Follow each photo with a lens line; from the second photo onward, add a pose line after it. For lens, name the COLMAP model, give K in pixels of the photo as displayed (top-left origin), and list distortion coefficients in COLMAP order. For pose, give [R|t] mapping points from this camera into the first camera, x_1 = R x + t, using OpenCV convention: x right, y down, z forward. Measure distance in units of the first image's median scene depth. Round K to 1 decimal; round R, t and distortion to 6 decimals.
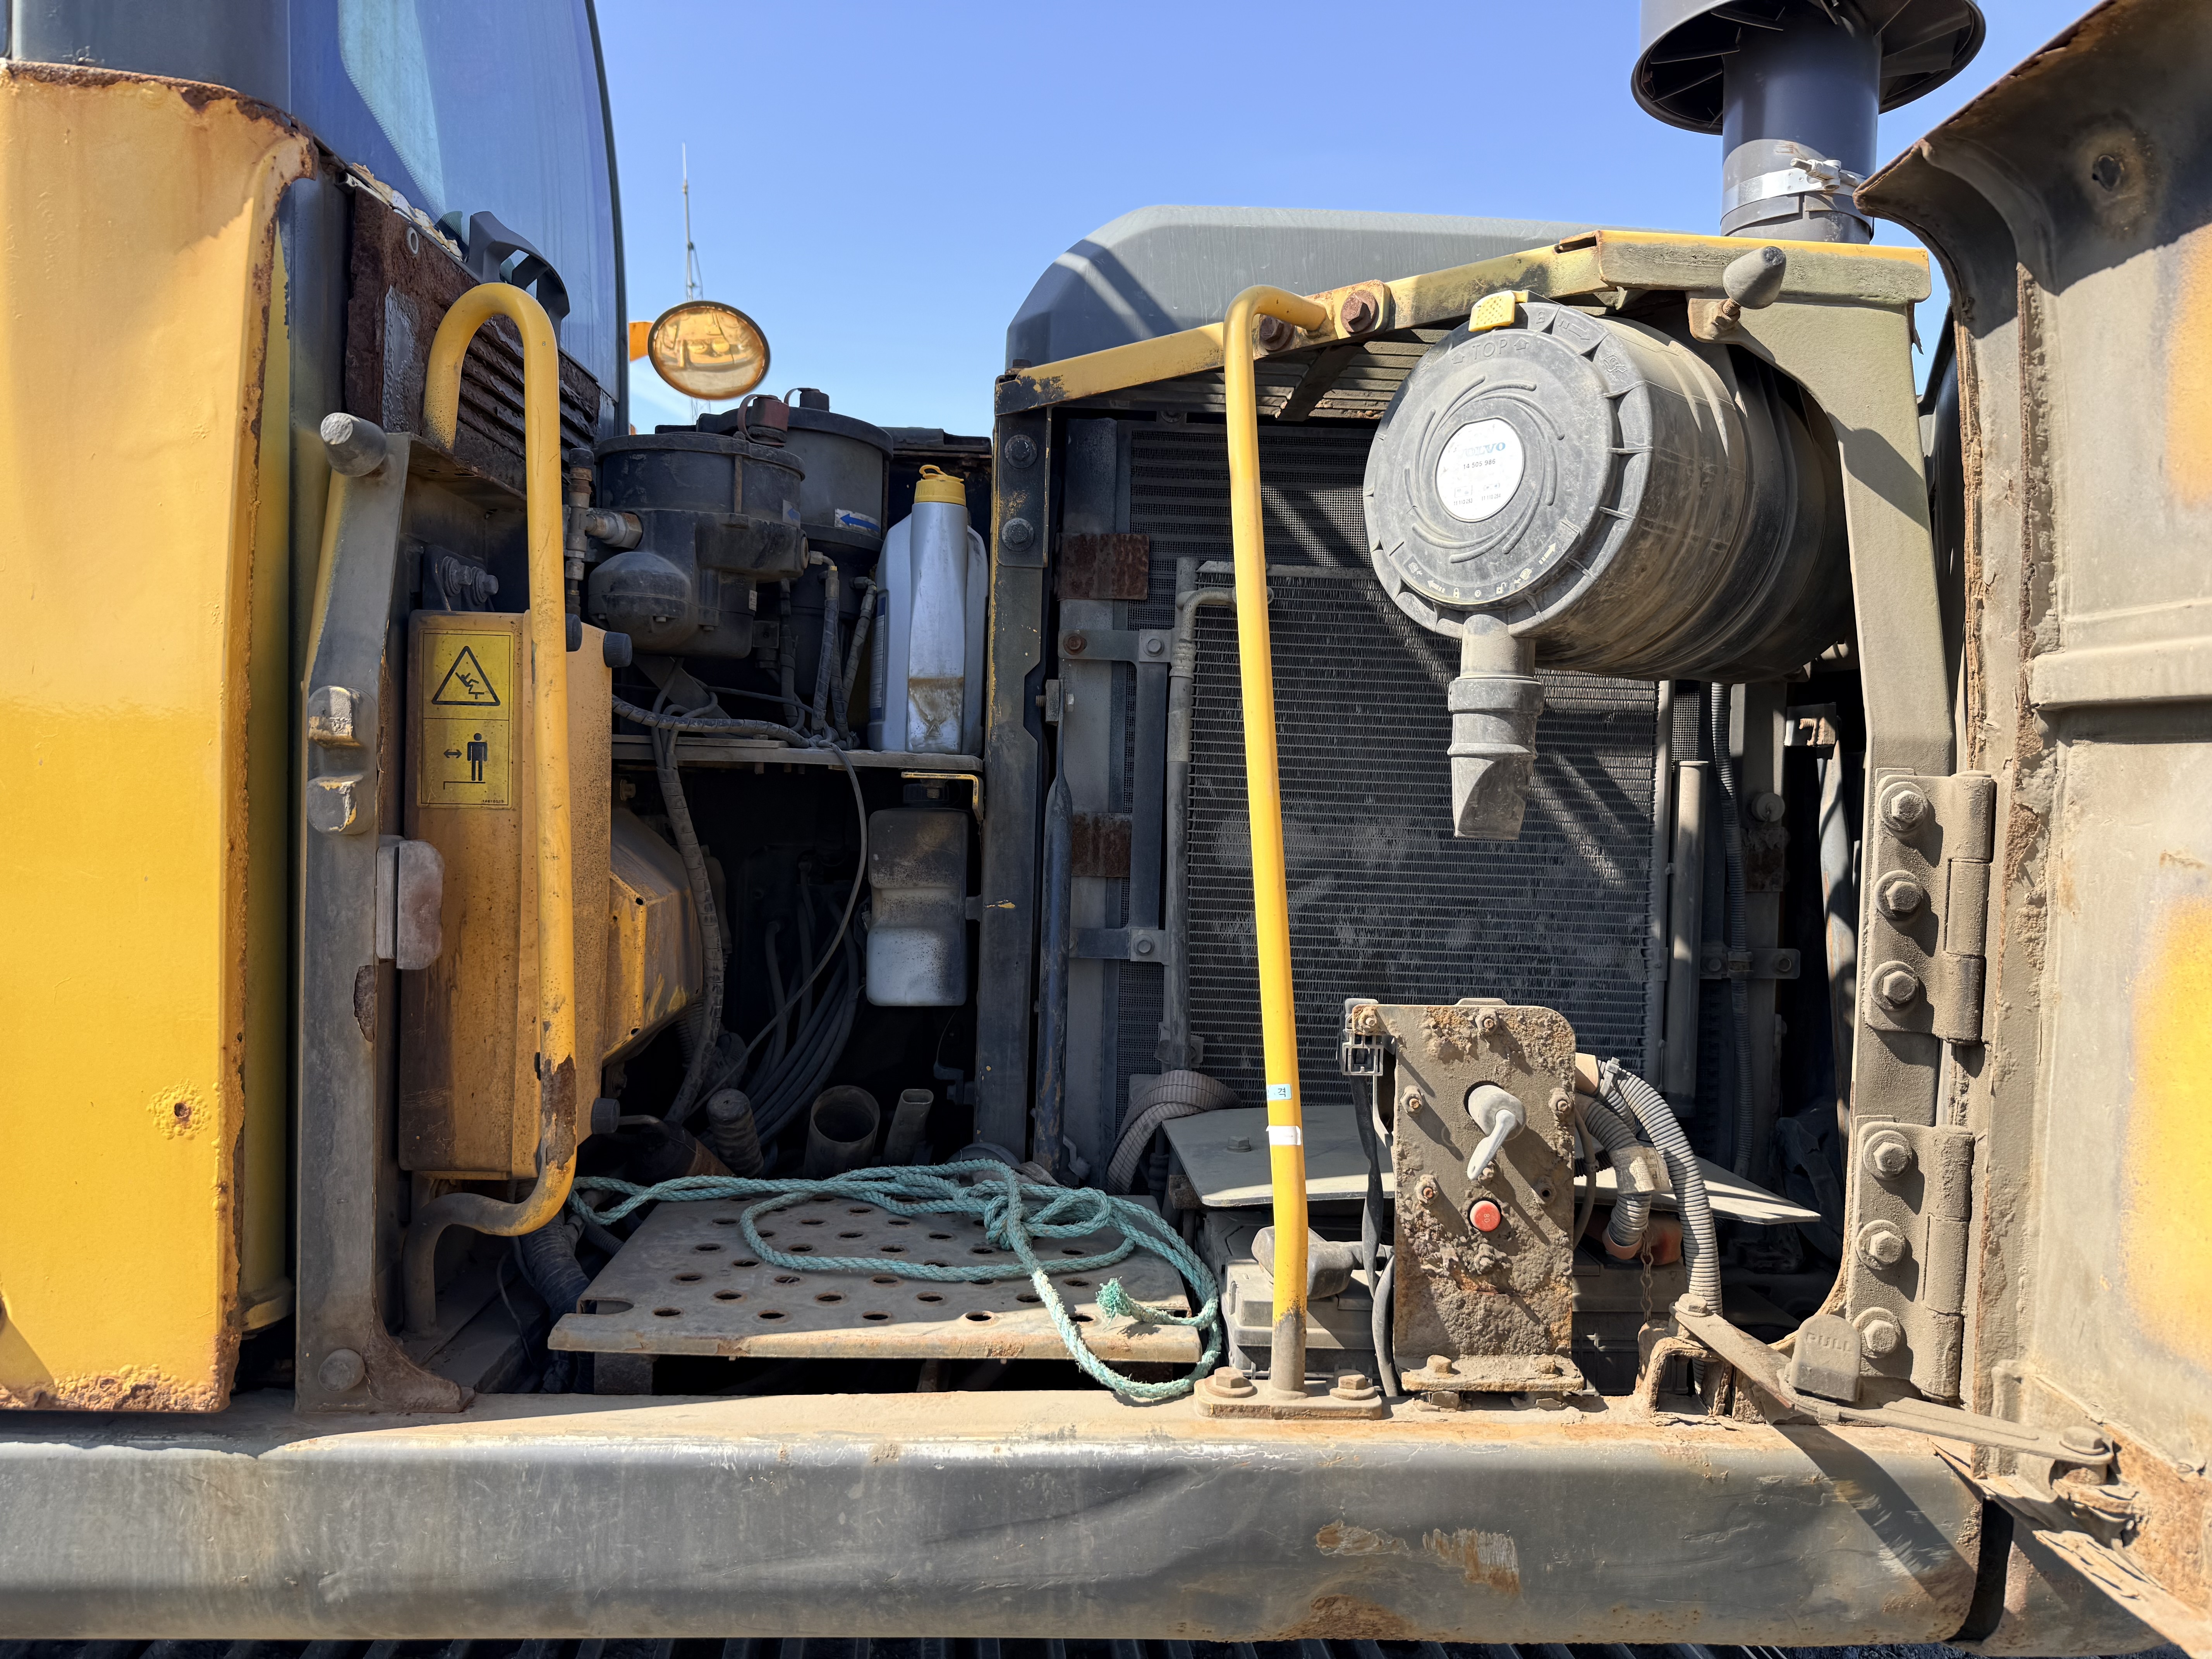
lens RADIAL K [[1560.2, 0, 1108.3], [0, 1560.2, 835.6], [0, 0, 1]] dist [0.054317, -0.077165]
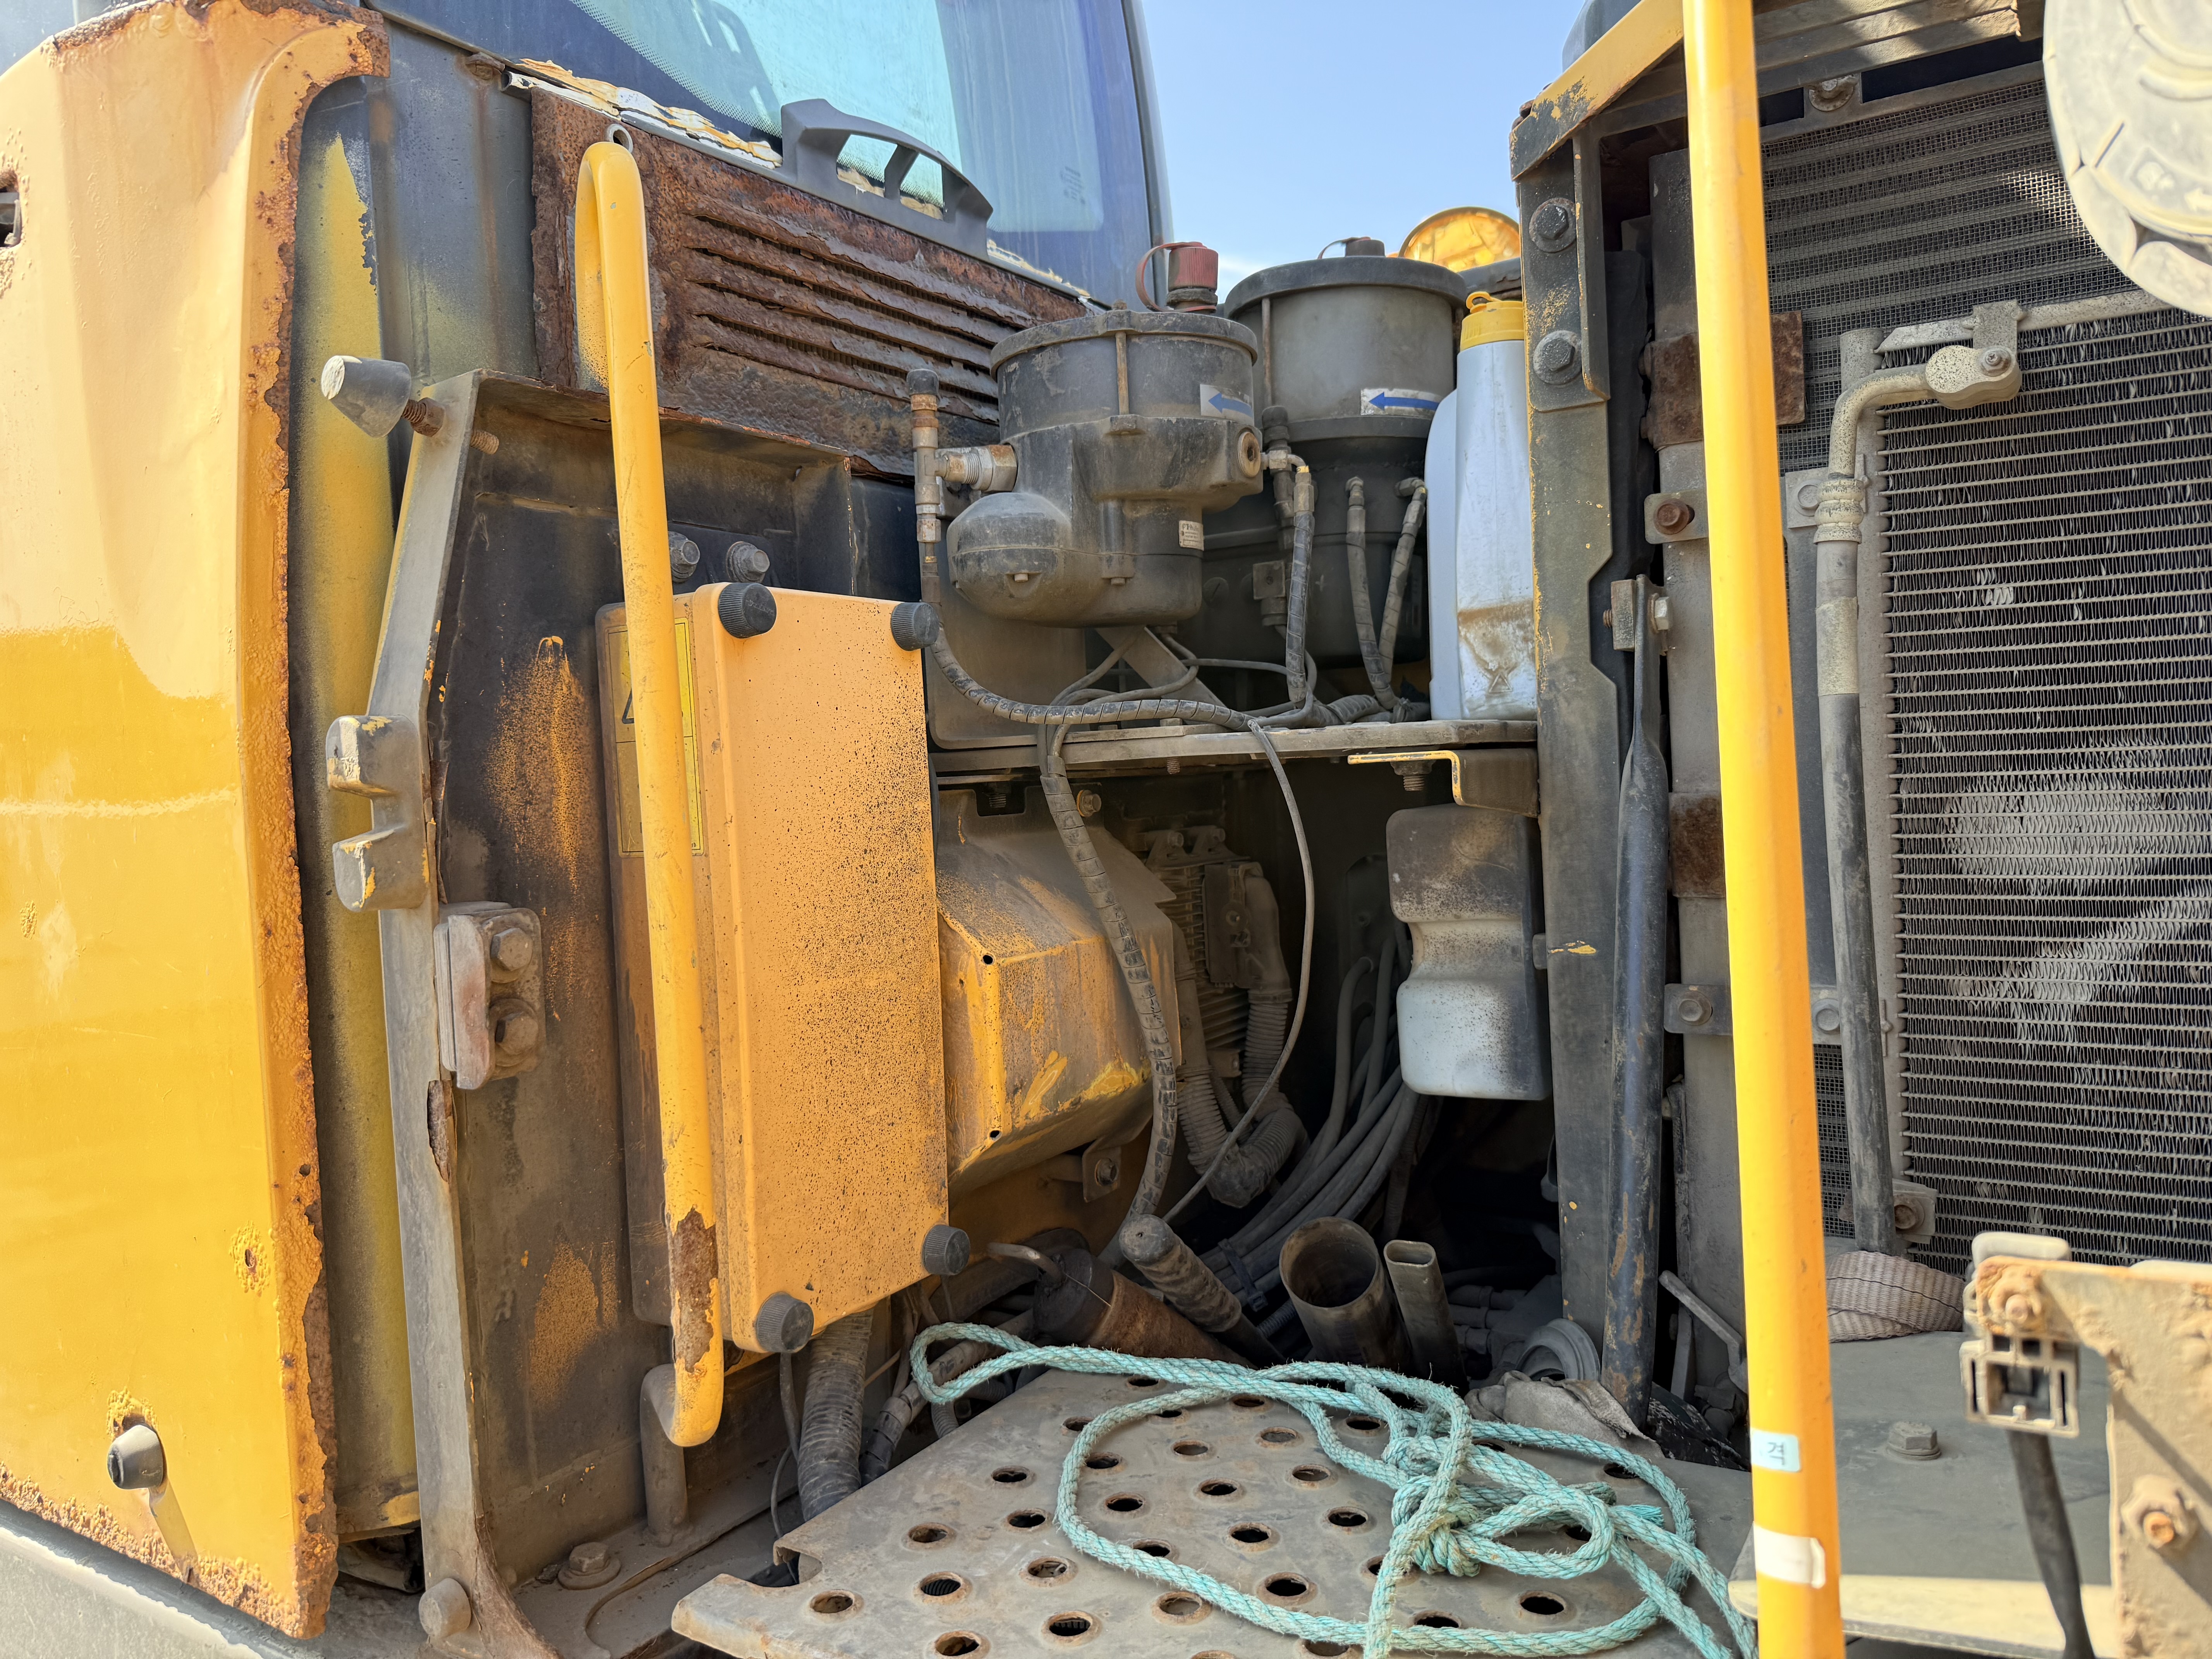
lens RADIAL K [[1560.2, 0, 1098.9], [0, 1560.2, 834.5], [0, 0, 1]] dist [0.054317, -0.077165]
pose [[0.808330, -0.048058, -0.586765, 0.169730], [0.054807, 0.998477, -0.006278, -0.009462], [0.586173, -0.027084, 0.809733, 0.416098]]
